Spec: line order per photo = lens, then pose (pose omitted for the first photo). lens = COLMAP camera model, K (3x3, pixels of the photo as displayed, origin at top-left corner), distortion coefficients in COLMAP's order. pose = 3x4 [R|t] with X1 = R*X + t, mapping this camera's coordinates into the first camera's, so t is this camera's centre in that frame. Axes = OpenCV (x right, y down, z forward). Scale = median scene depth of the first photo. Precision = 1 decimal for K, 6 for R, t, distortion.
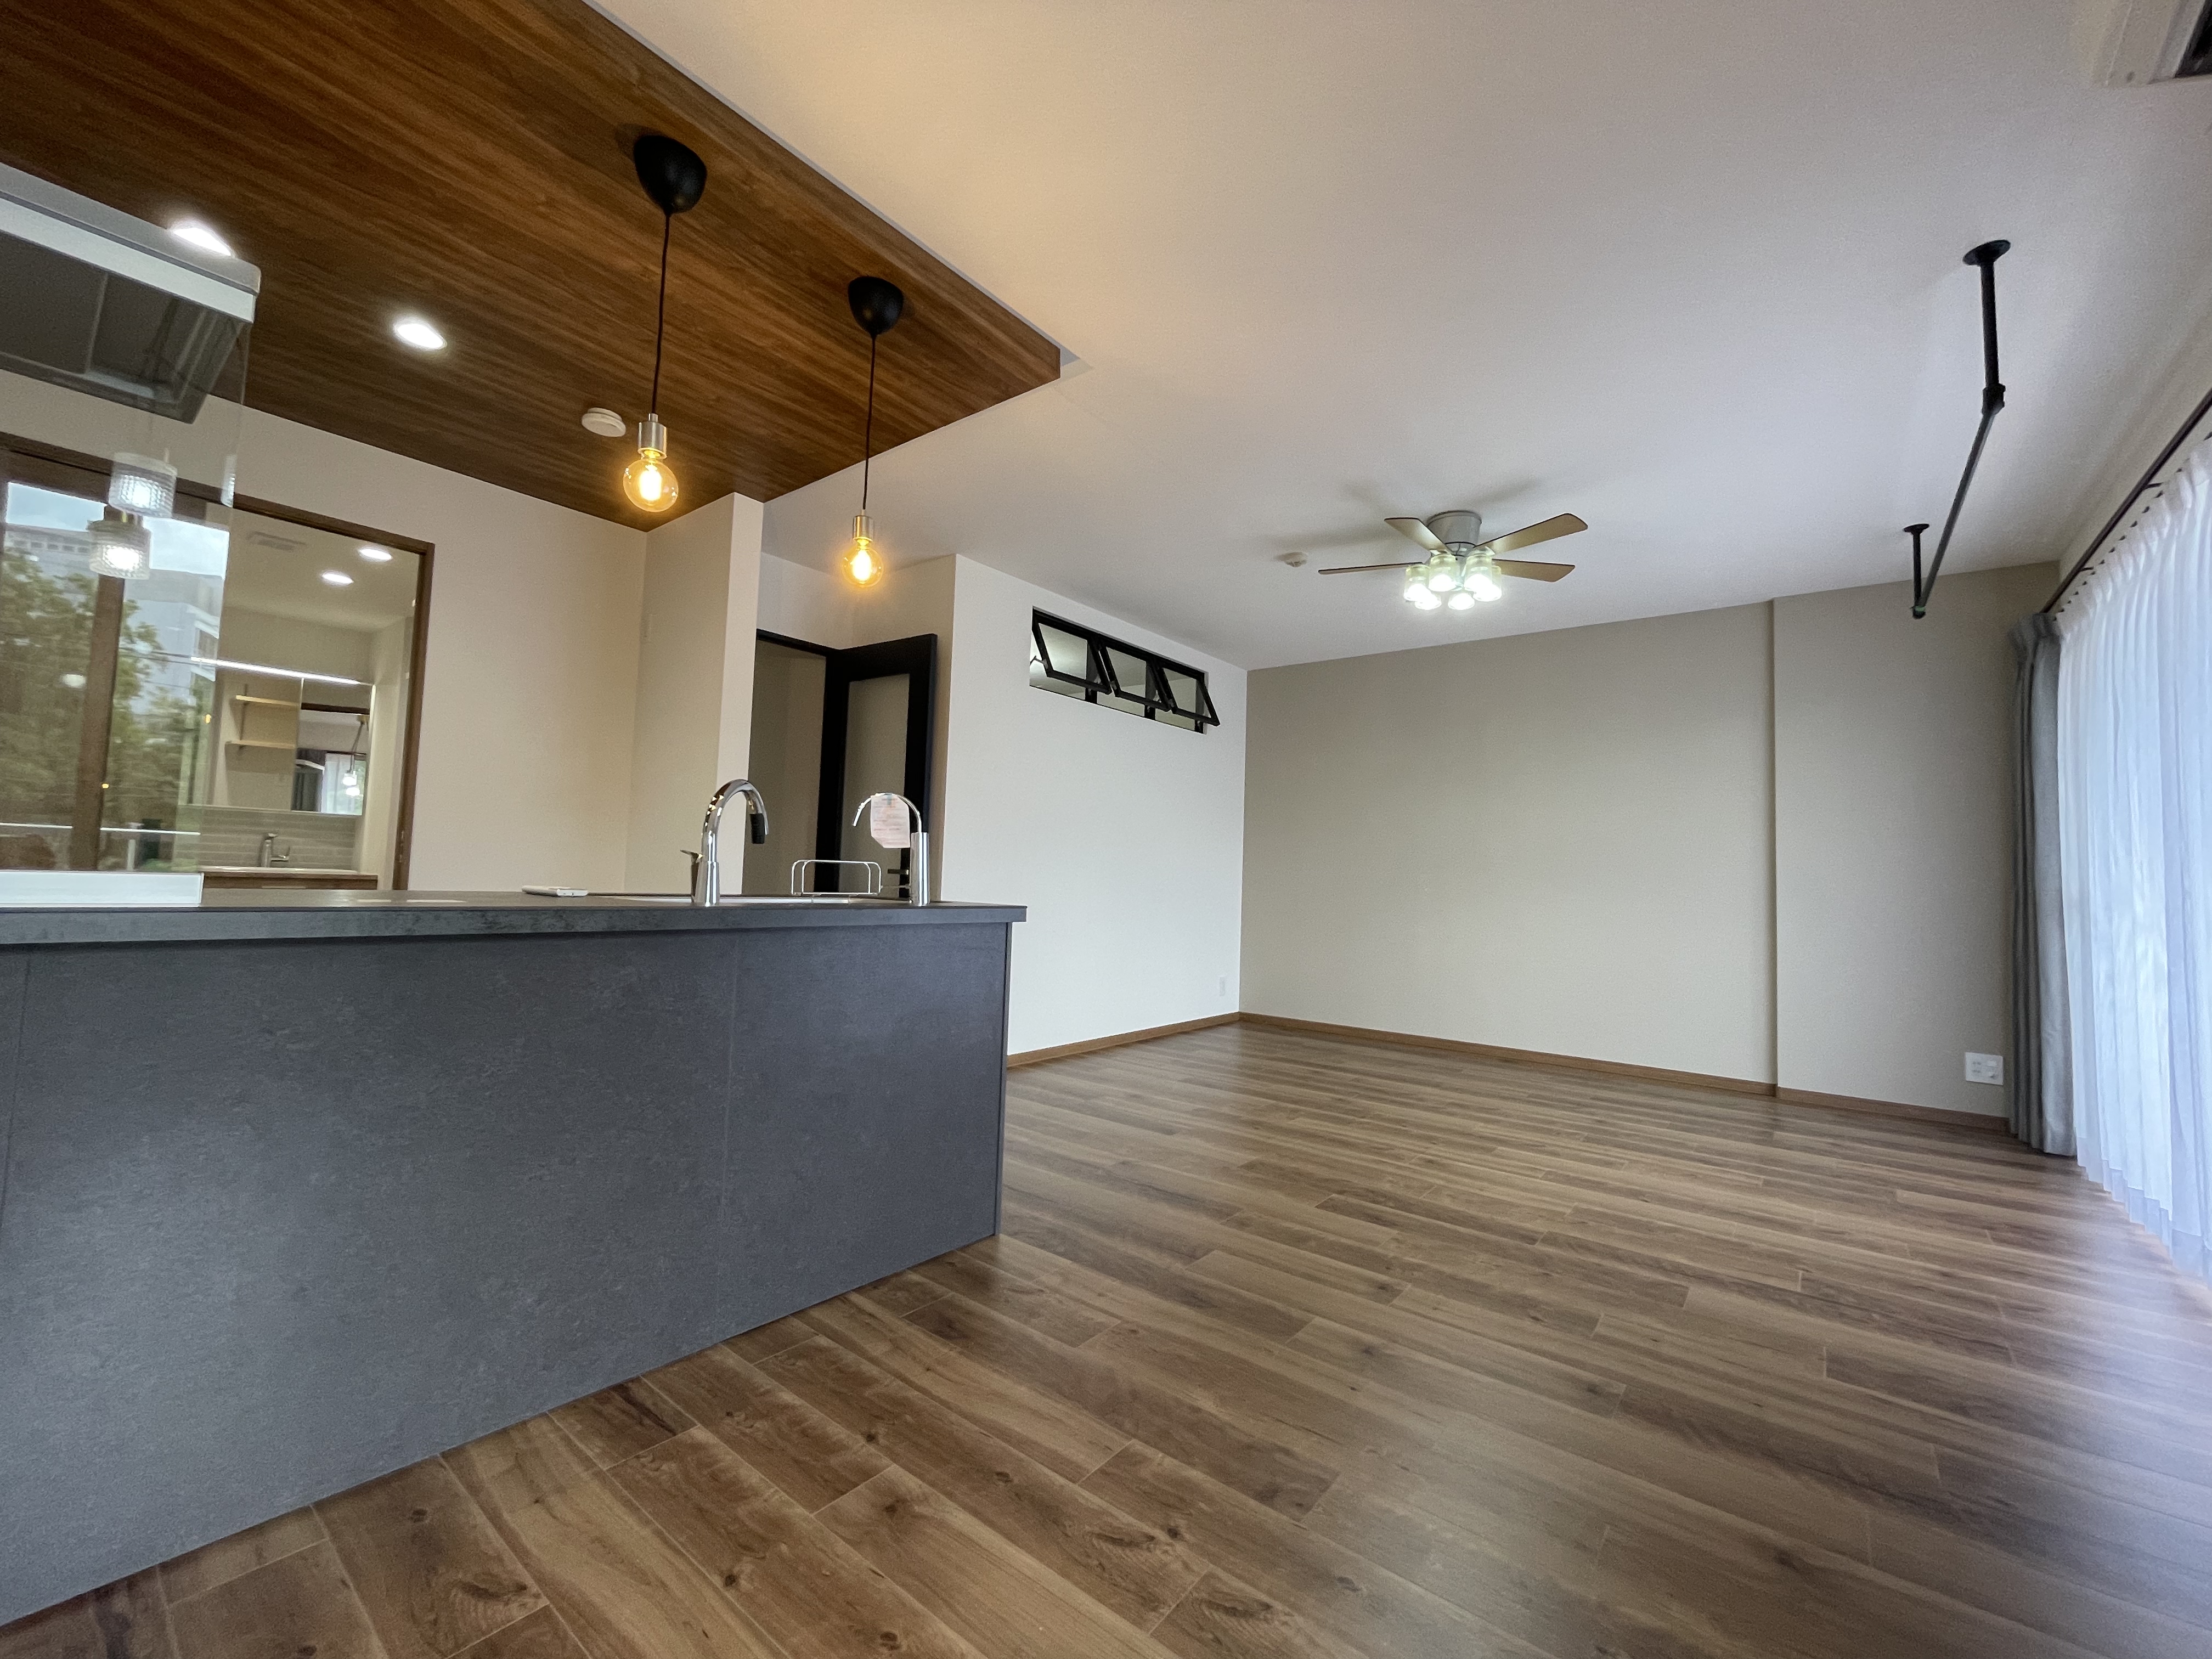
lens RADIAL K [[899.7, 0, 1107.1], [0, 899.7, 824.6], [0, 0, 1]] dist [-0.003288, 0.000571]
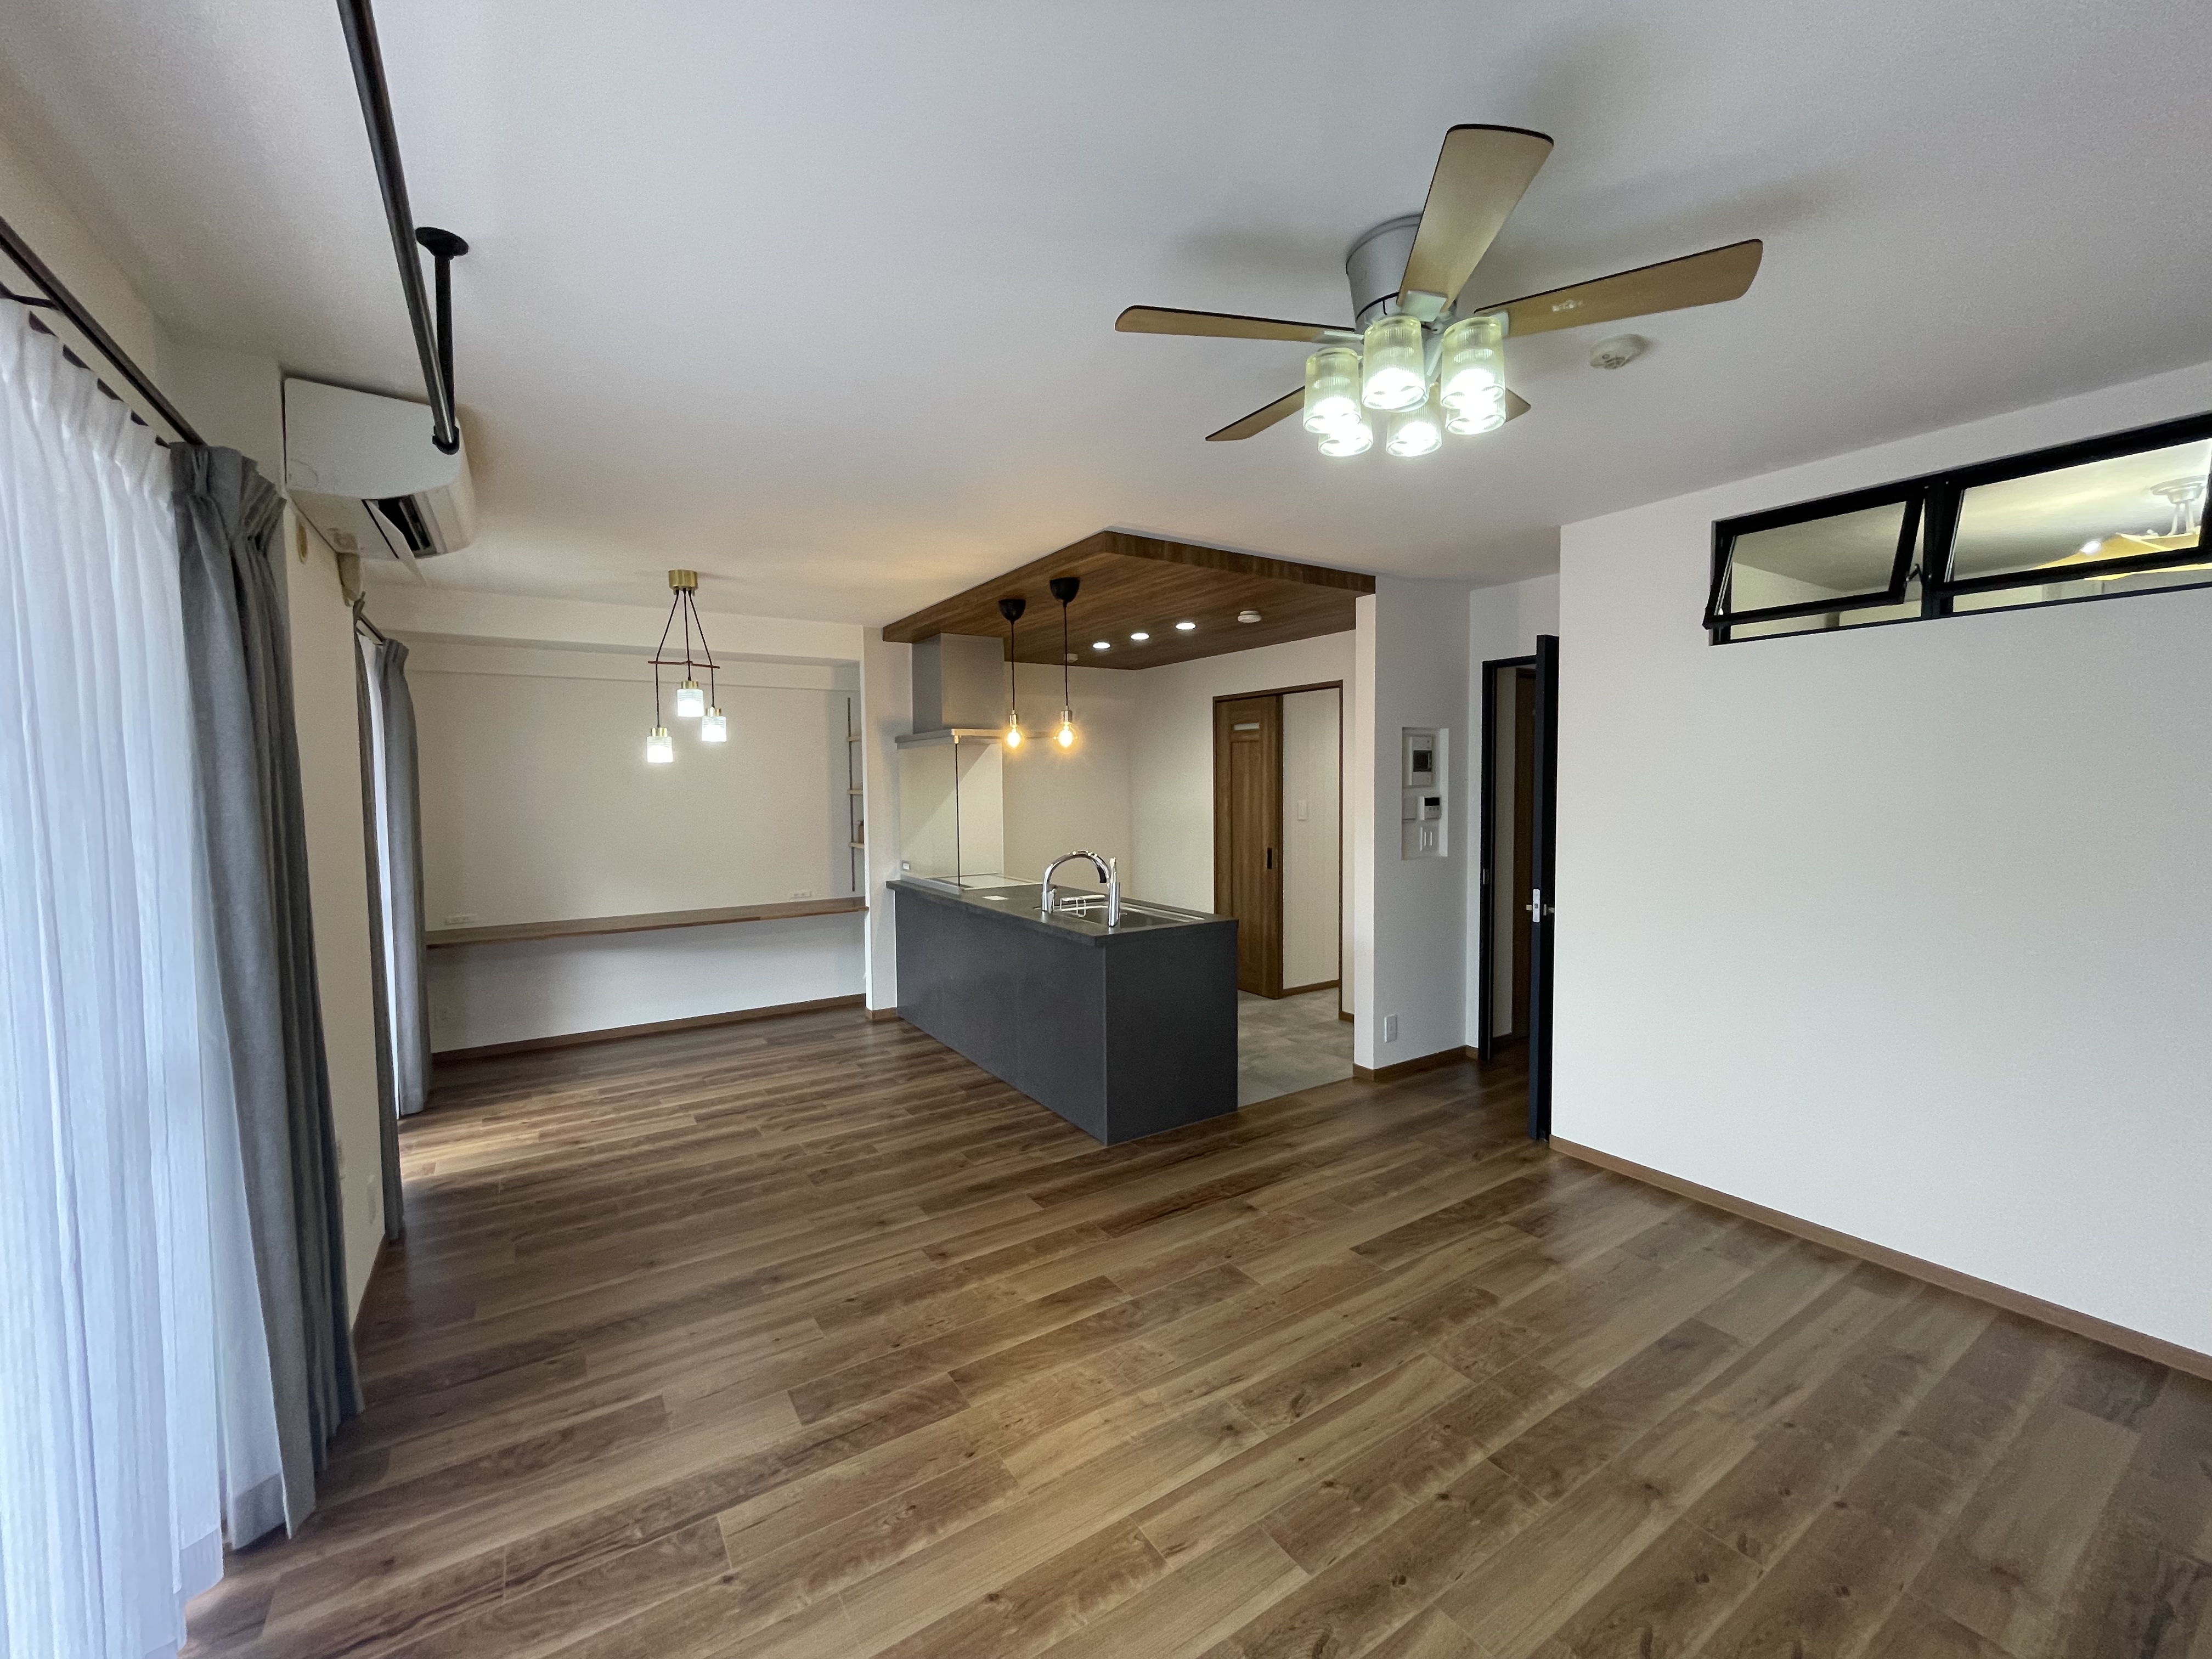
lens RADIAL K [[899.7, 0, 1107.4], [0, 899.7, 828.4], [0, 0, 1]] dist [-0.003288, 0.000571]
pose [[-0.321679, 0.020726, -0.946622, 1.482050], [0.056850, 0.998379, 0.002541, -0.103167], [0.945141, -0.052998, -0.322336, 1.702827]]
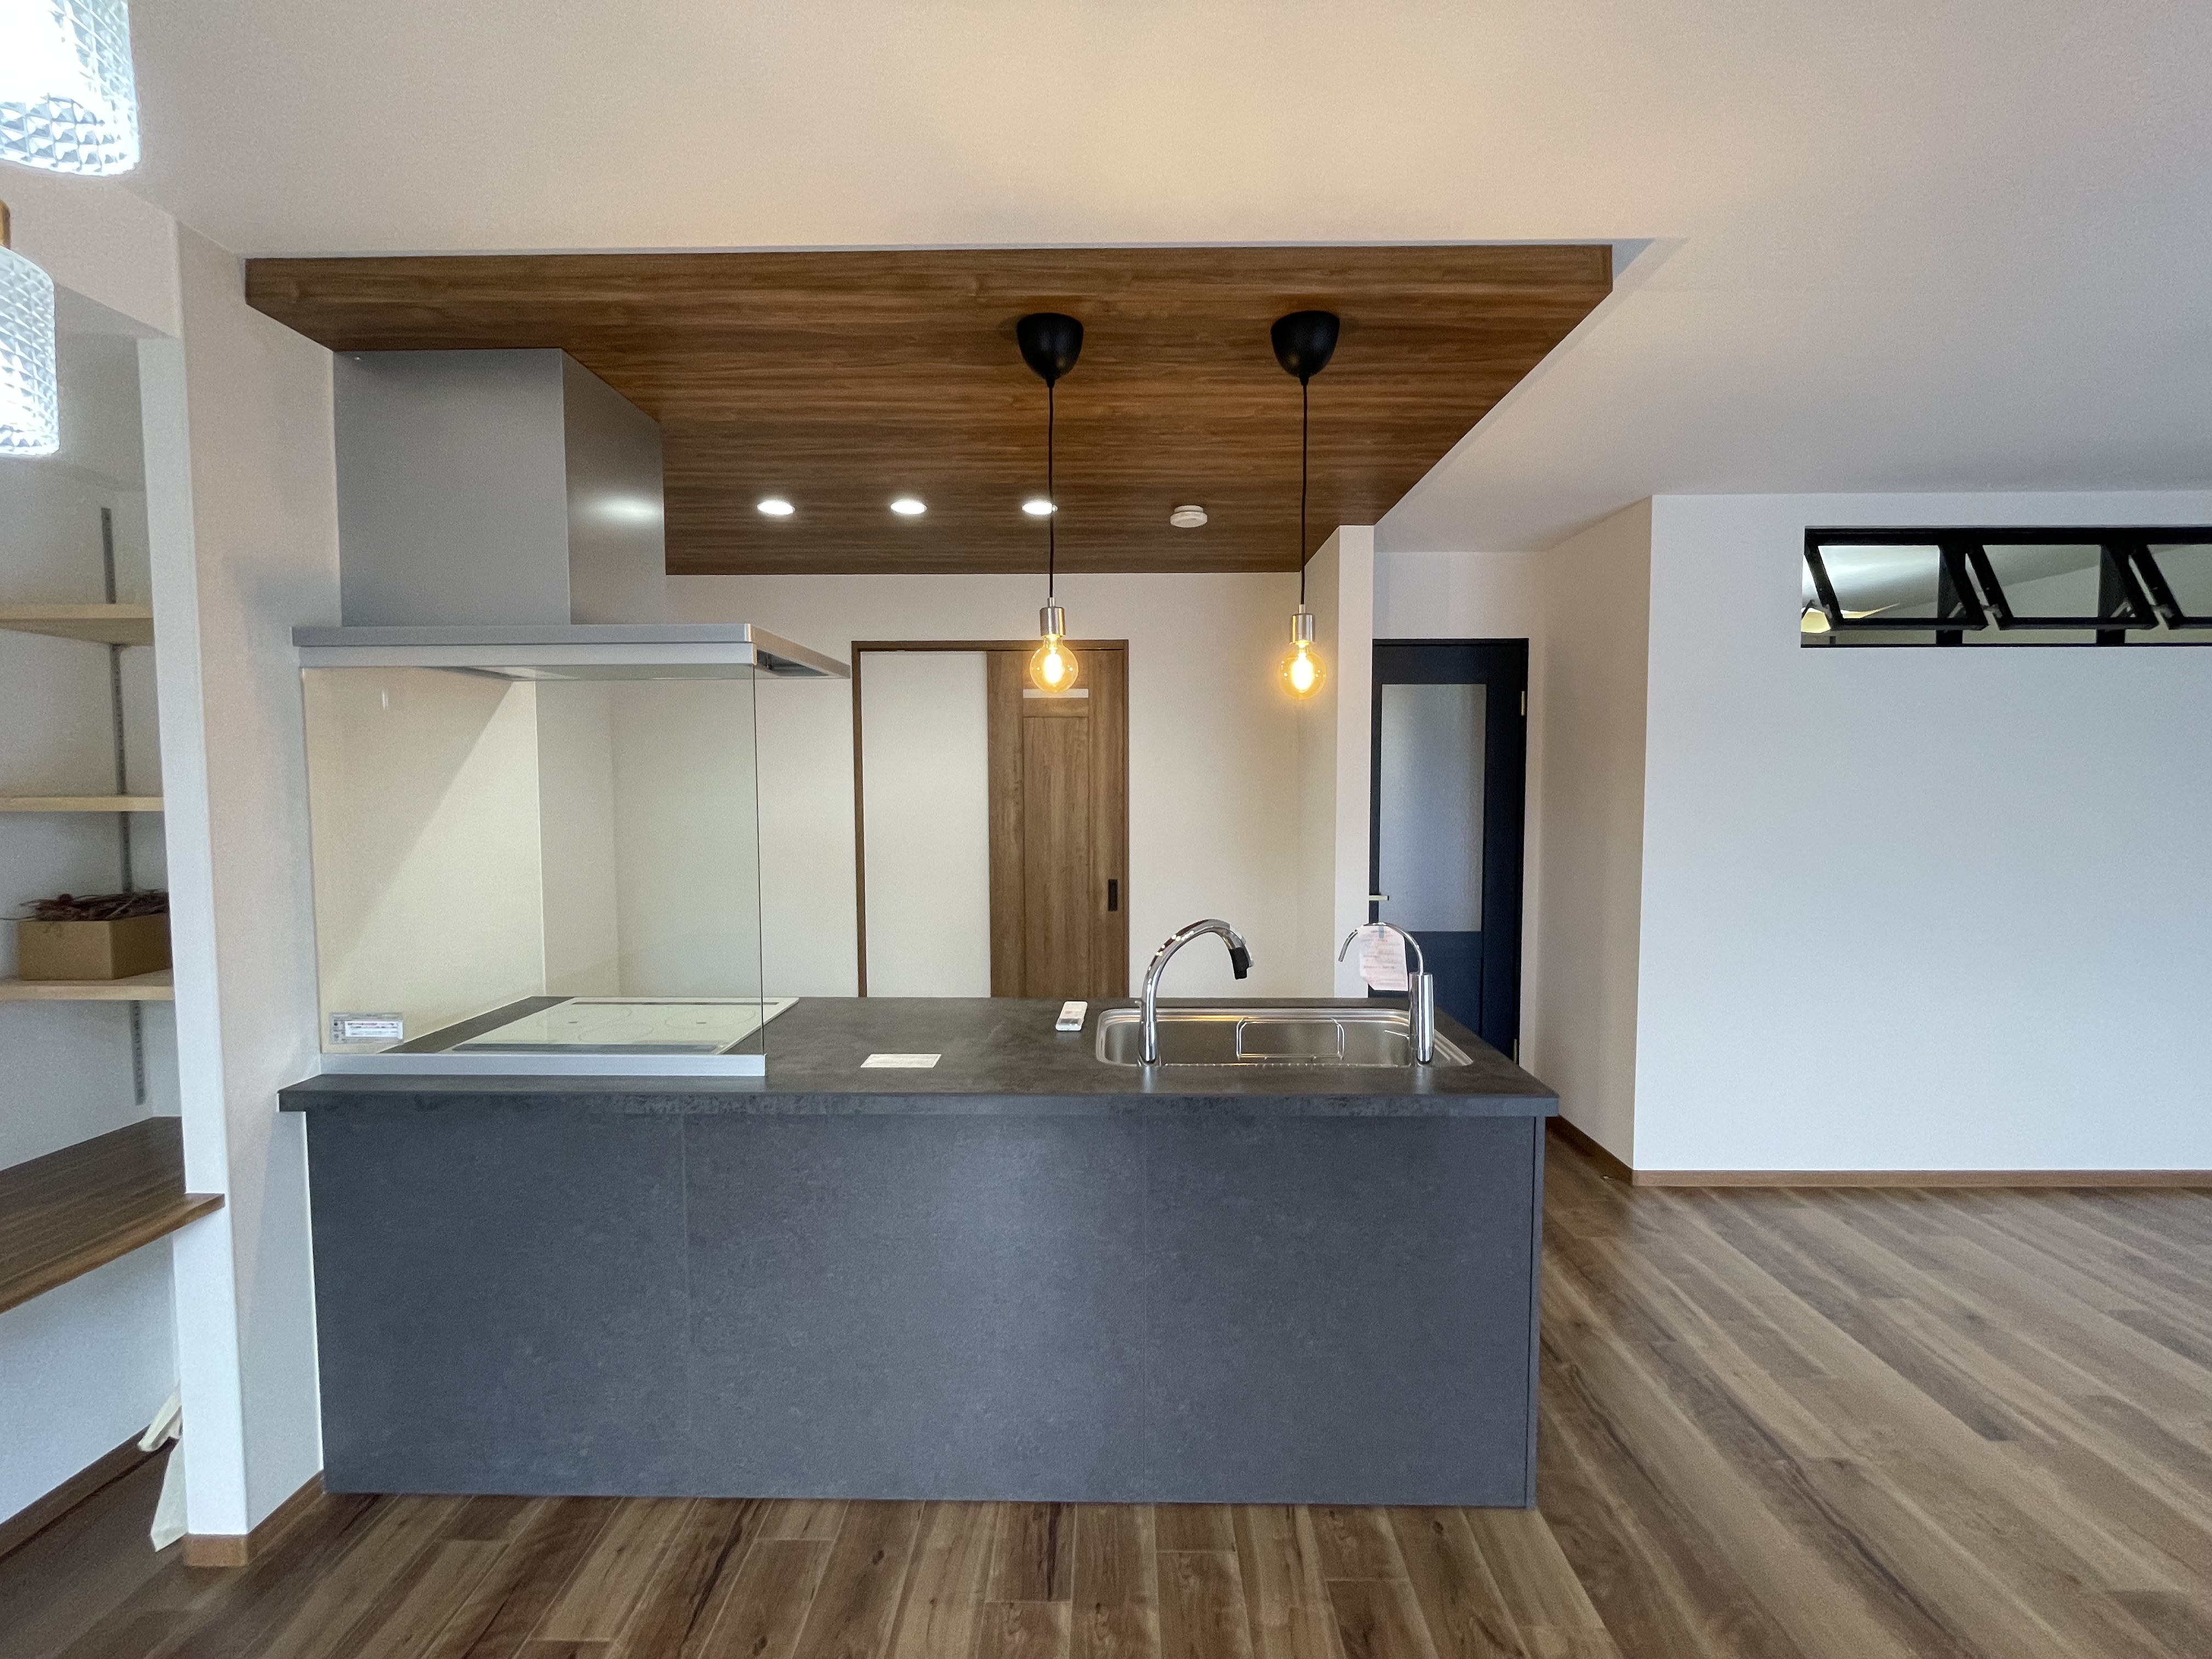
lens RADIAL K [[899.7, 0, 1105.5], [0, 899.7, 825.4], [0, 0, 1]] dist [-0.003288, 0.000571]
pose [[0.609445, 0.005555, -0.792809, 0.287713], [0.070576, 0.995625, 0.061230, -0.215811], [0.789681, -0.093270, 0.606387, 0.341958]]
